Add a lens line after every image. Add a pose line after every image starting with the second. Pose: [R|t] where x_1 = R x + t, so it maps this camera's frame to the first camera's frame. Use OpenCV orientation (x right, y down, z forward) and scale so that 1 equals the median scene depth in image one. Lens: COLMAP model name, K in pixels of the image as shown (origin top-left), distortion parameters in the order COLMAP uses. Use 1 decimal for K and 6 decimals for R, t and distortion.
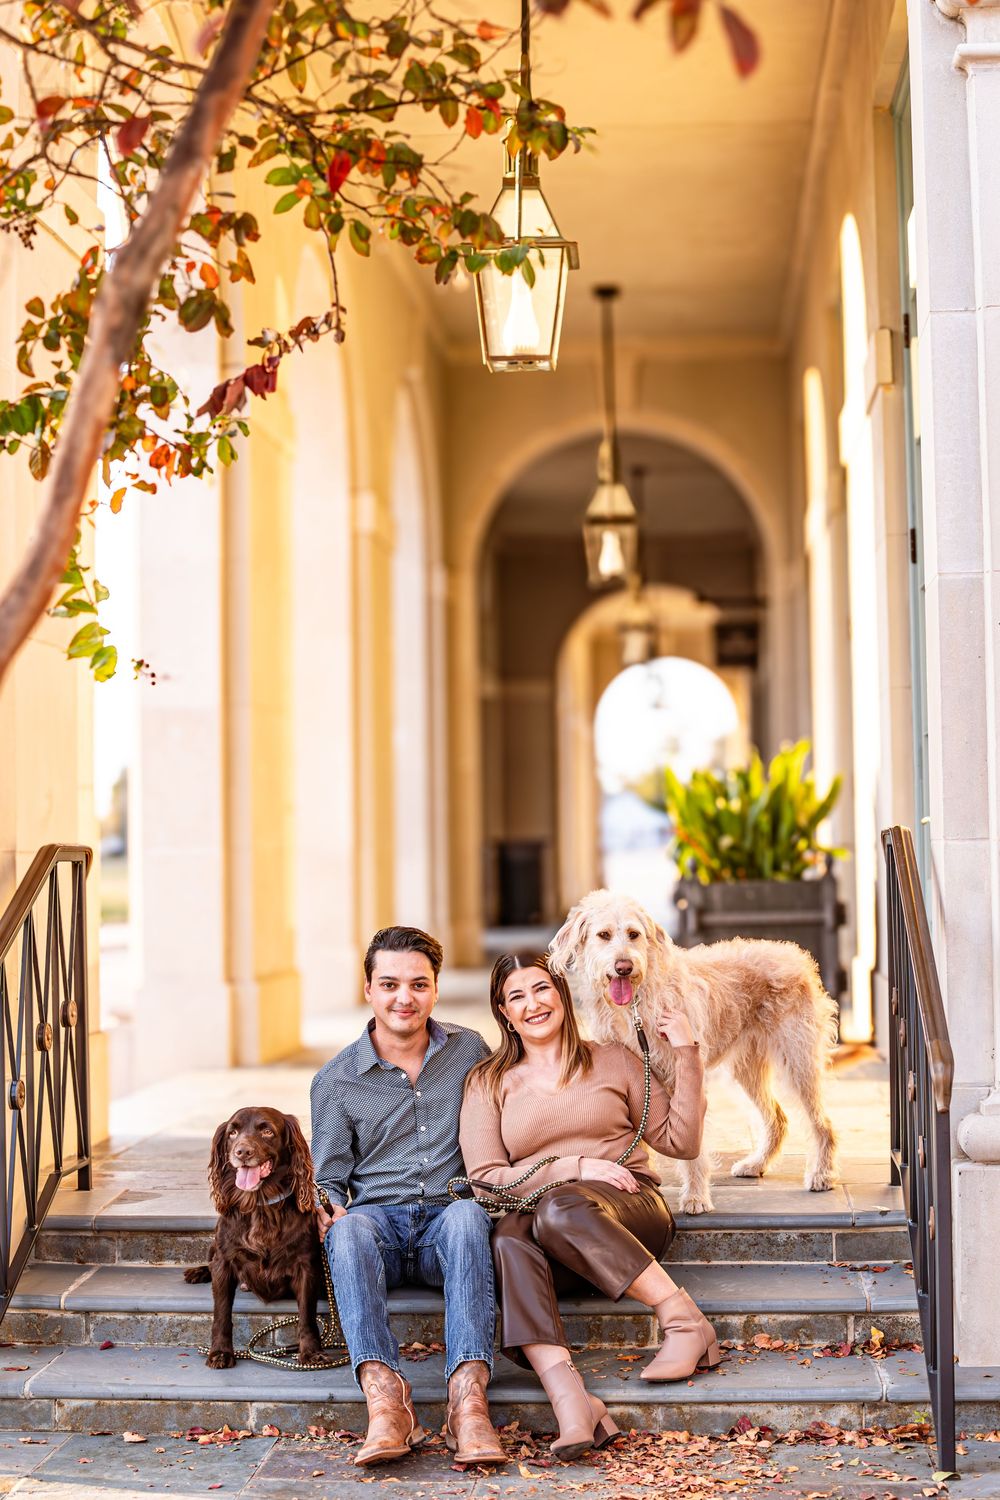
lens RADIAL K [[2345.8, 0, 500.0], [0, 2345.8, 750.0], [0, 0, 1]] dist [-0.110688, 0.037288]
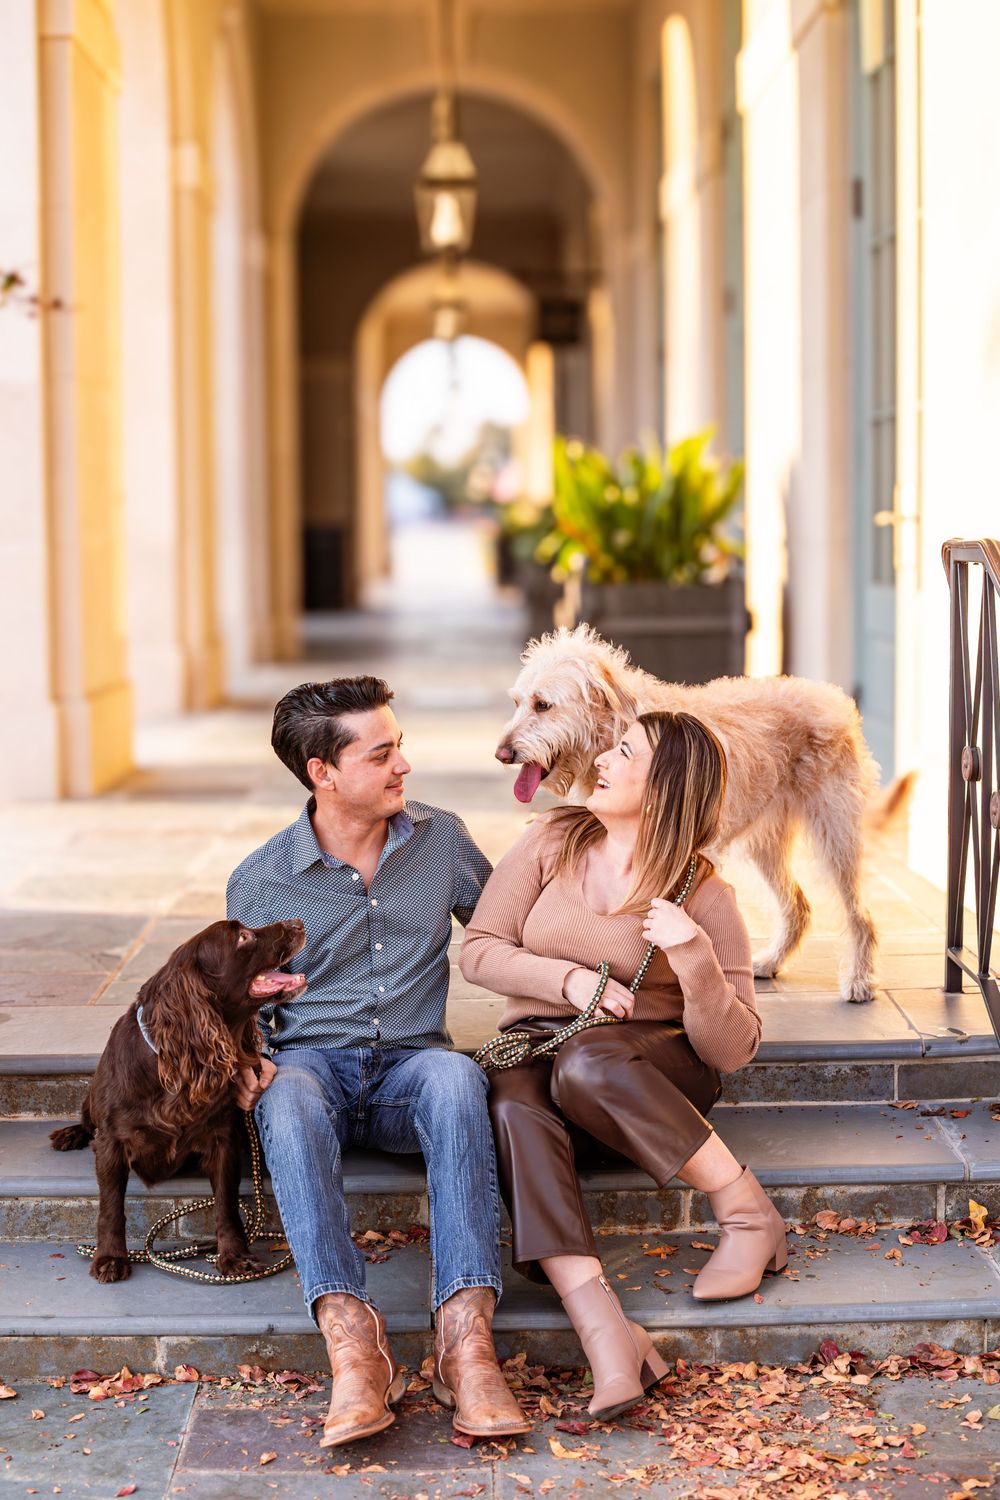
lens RADIAL K [[2219.4, 0, 500.0], [0, 2219.4, 750.0], [0, 0, 1]] dist [-0.088753, -0.077184]
pose [[0.994617, -0.005897, 0.103454, -0.068036], [-0.008839, 0.989912, 0.141410, 0.000173], [-0.103244, -0.141564, 0.984531, 0.321684]]
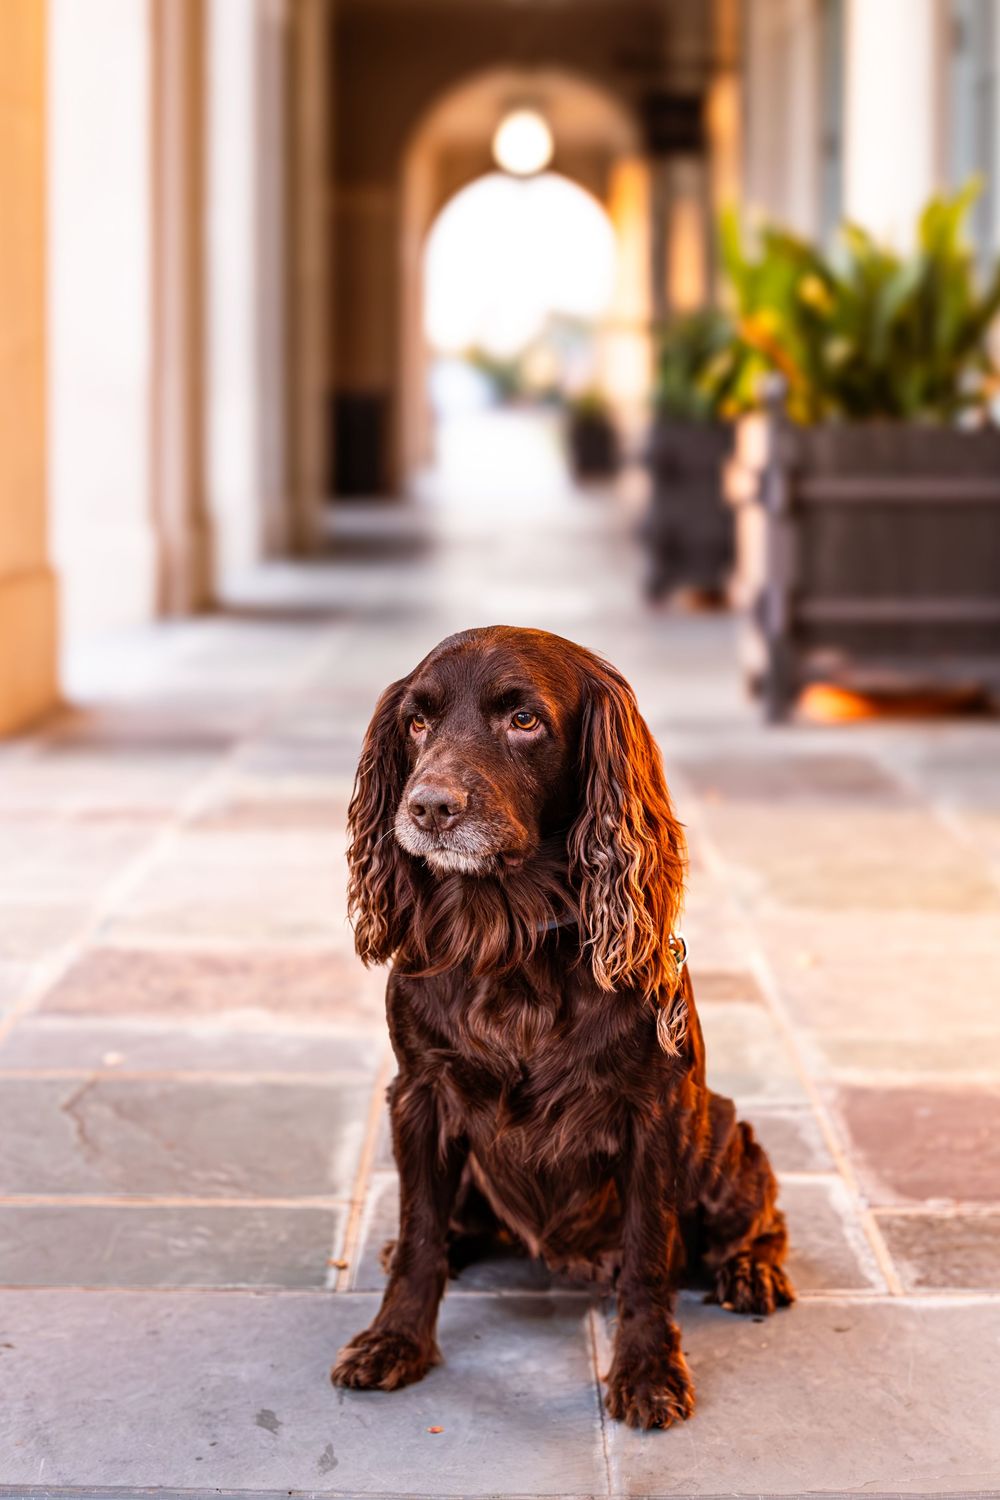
lens RADIAL K [[2537.6, 0, 500.0], [0, 2537.6, 750.0], [0, 0, 1]] dist [-0.081067, -0.012338]
pose [[0.996591, 0.008241, 0.082092, -0.058291], [-0.022033, 0.985447, 0.168548, 0.062791], [-0.079508, -0.169782, 0.982269, 0.763928]]
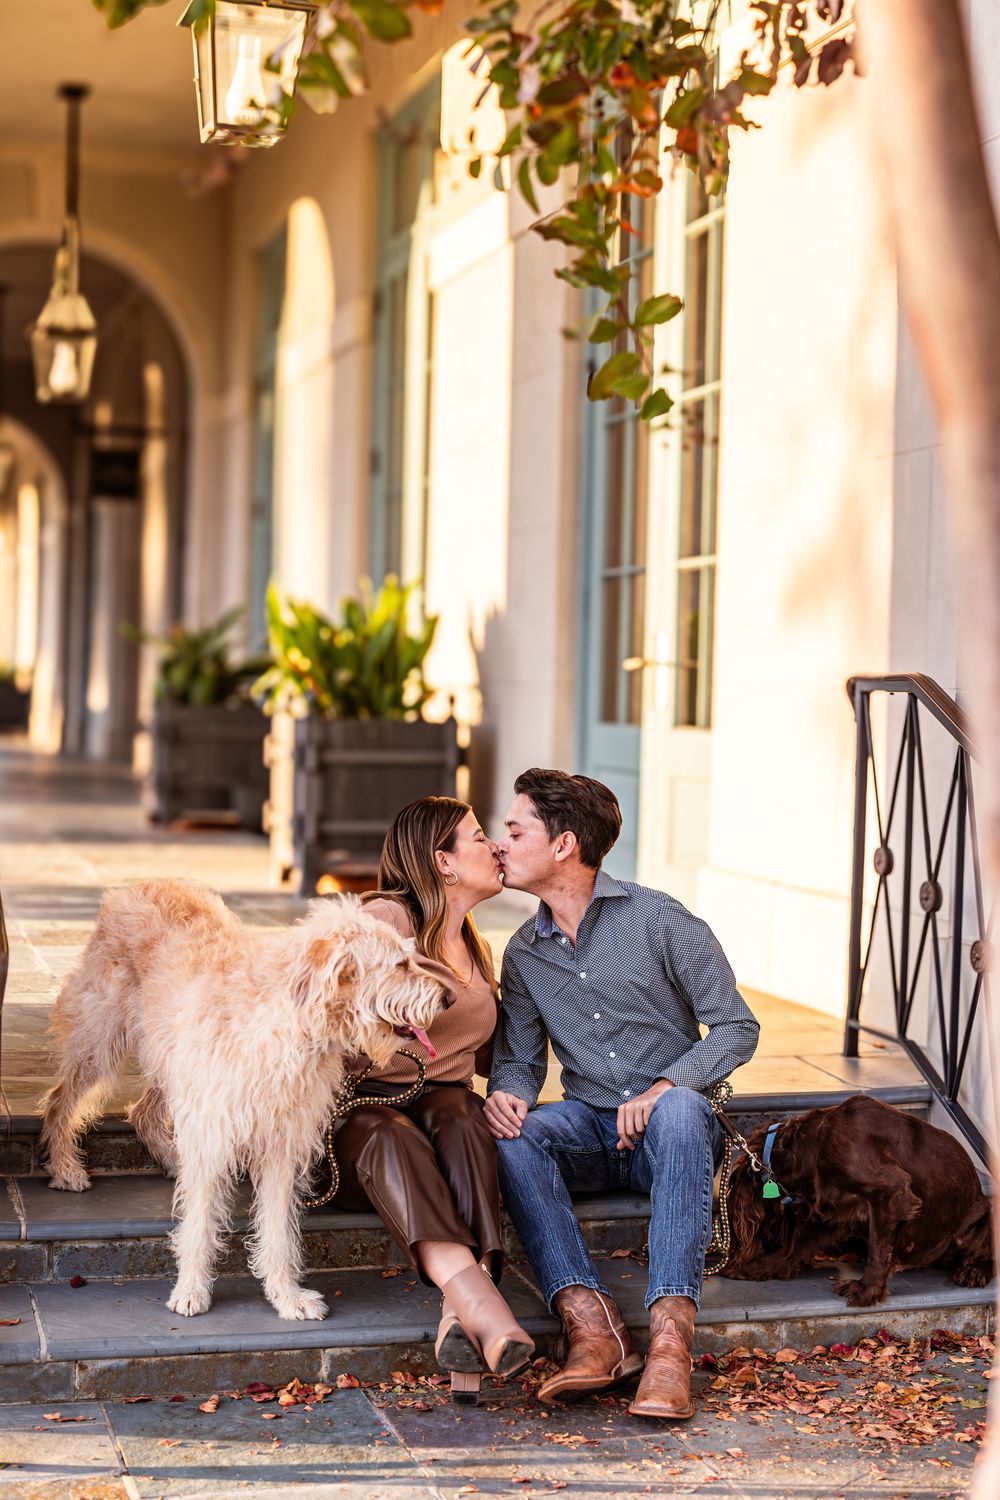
lens RADIAL K [[2219.4, 0, 500.0], [0, 2219.4, 750.0], [0, 0, 1]] dist [-0.088753, -0.077184]
pose [[0.930153, 0.030578, 0.365897, -0.324724], [-0.056552, 0.996566, 0.060480, 0.020768], [-0.362792, -0.076948, 0.928688, 0.265633]]
